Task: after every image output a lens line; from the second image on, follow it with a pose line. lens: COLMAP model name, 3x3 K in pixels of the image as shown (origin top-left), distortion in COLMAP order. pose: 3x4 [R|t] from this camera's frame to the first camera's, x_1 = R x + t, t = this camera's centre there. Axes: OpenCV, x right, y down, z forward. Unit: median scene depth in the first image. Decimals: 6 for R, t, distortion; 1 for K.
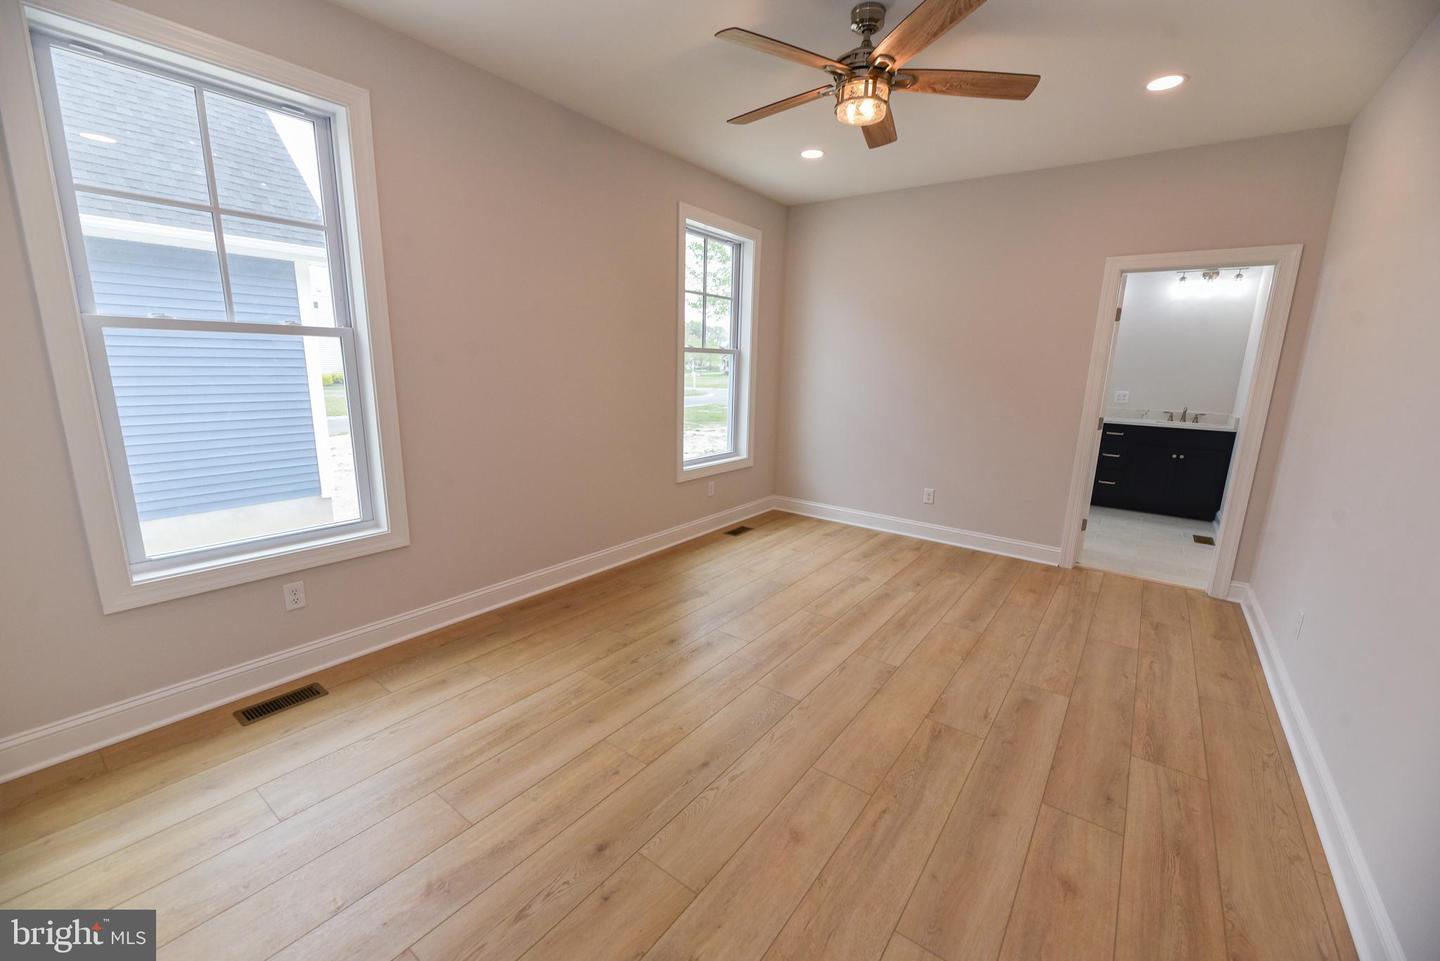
lens RADIAL K [[577.7, 0, 722.8], [0, 577.7, 486.3], [0, 0, 1]] dist [0.001879, -0.003669]
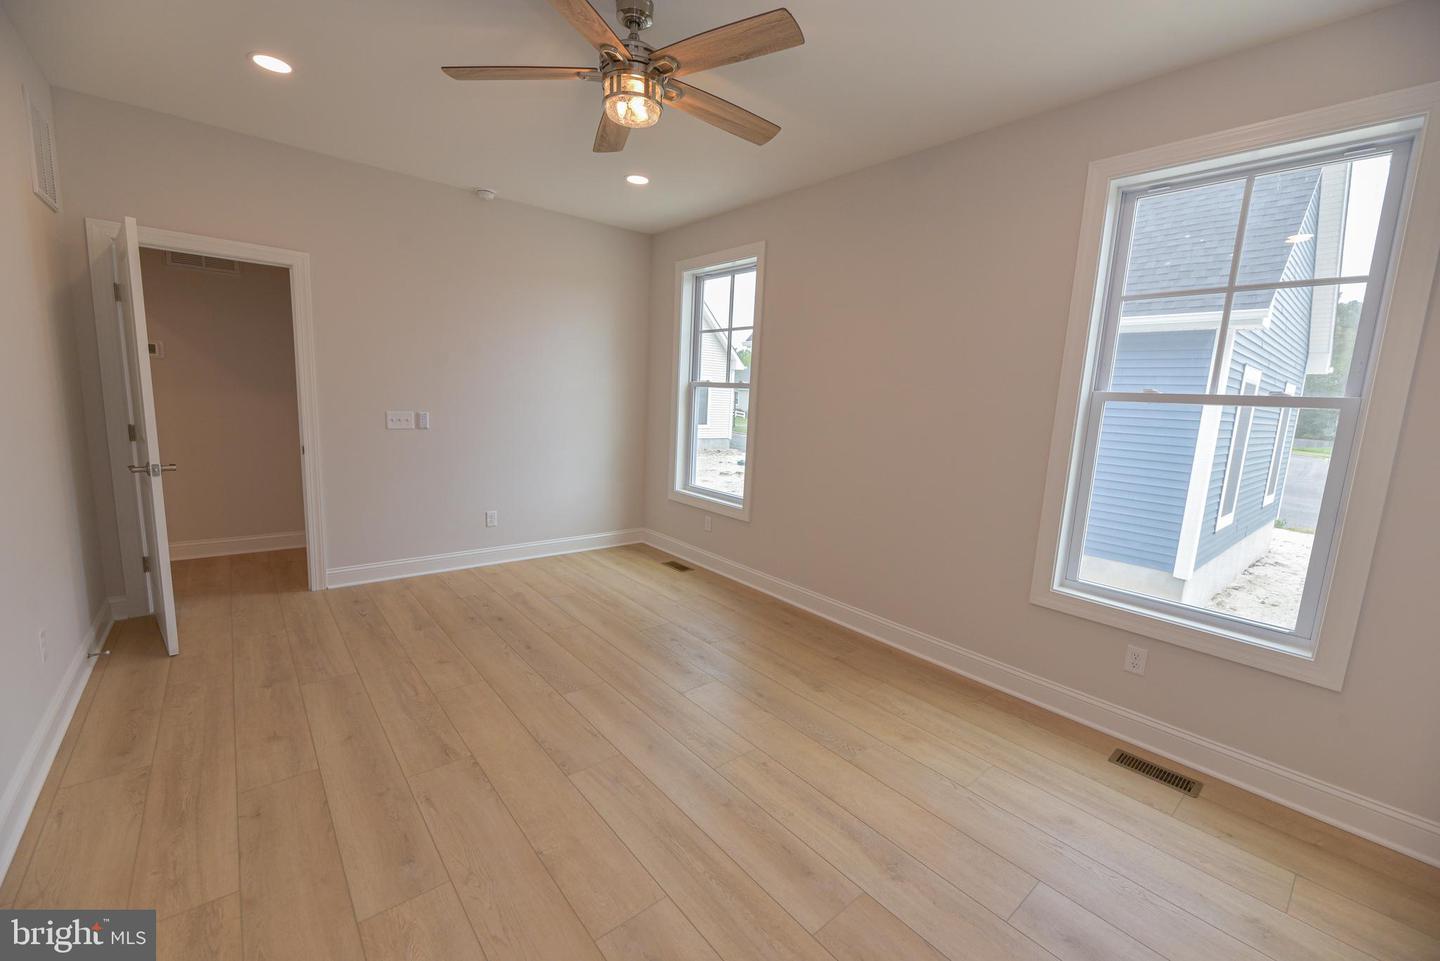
lens RADIAL K [[580.0, 0, 748.4], [0, 580.0, 482.6], [0, 0, 1]] dist [0.002556, 0.000090]
pose [[-0.199986, 0.112123, -0.973362, 0.800524], [-0.259957, 0.951756, 0.163045, -0.212230], [0.944684, 0.285639, -0.161190, 1.020537]]
